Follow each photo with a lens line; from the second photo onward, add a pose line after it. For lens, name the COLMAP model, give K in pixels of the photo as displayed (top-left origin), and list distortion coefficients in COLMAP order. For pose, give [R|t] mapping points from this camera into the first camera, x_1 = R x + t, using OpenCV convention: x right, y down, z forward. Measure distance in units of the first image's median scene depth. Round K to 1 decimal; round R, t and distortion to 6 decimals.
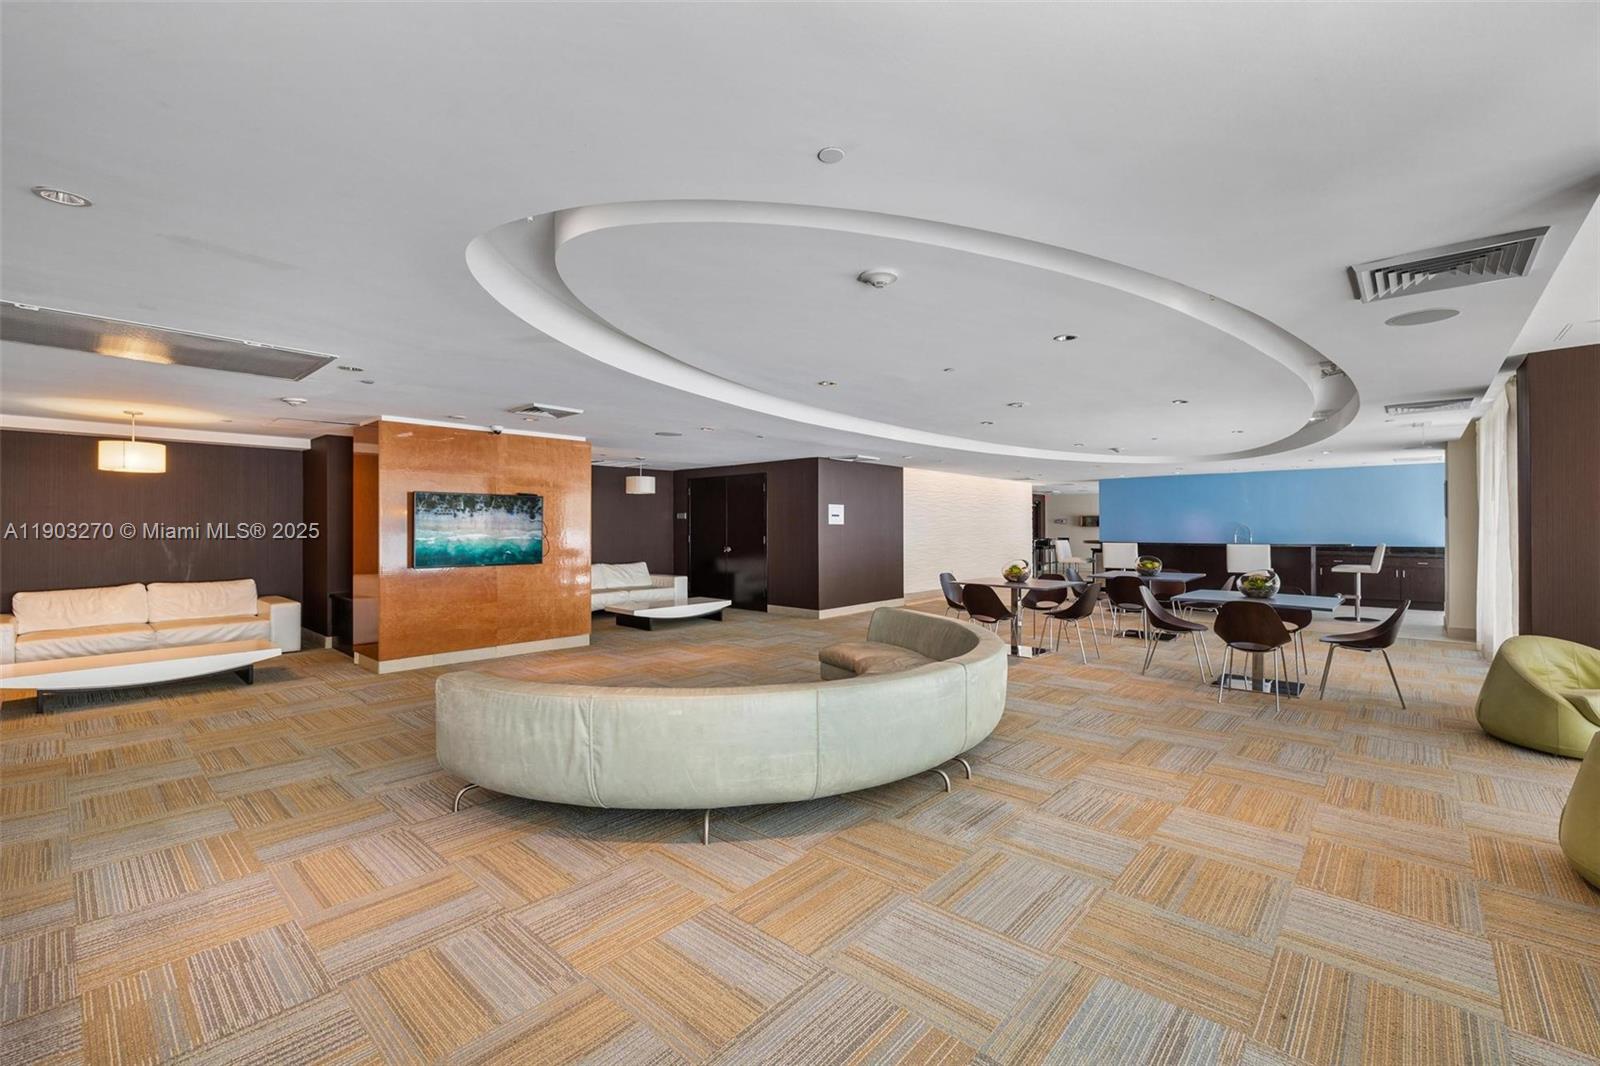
lens RADIAL K [[674.7, 0, 788.8], [0, 674.7, 532.2], [0, 0, 1]] dist [-0.000272, -0.000207]
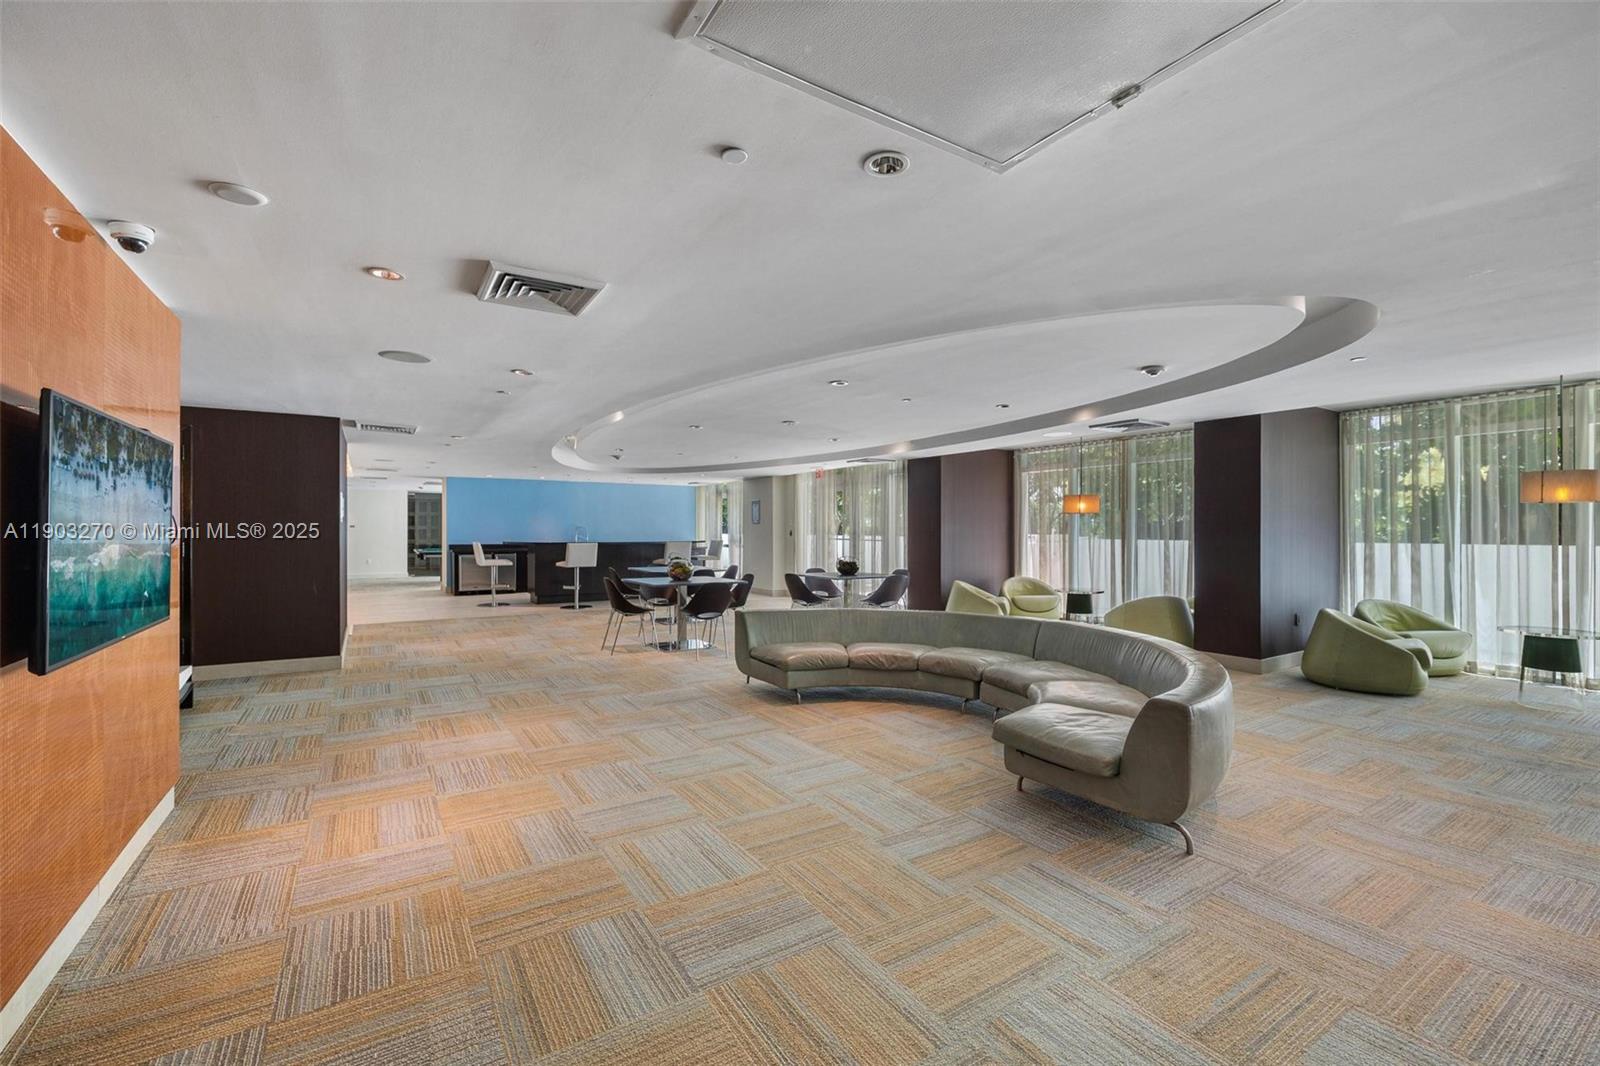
lens RADIAL K [[674.7, 0, 791.3], [0, 674.7, 526.4], [0, 0, 1]] dist [-0.000272, -0.000207]
pose [[0.263152, 0.008007, 0.964721, -1.297070], [0.006049, 0.999932, -0.009950, -0.001270], [-0.964735, 0.008454, 0.263086, 1.113362]]
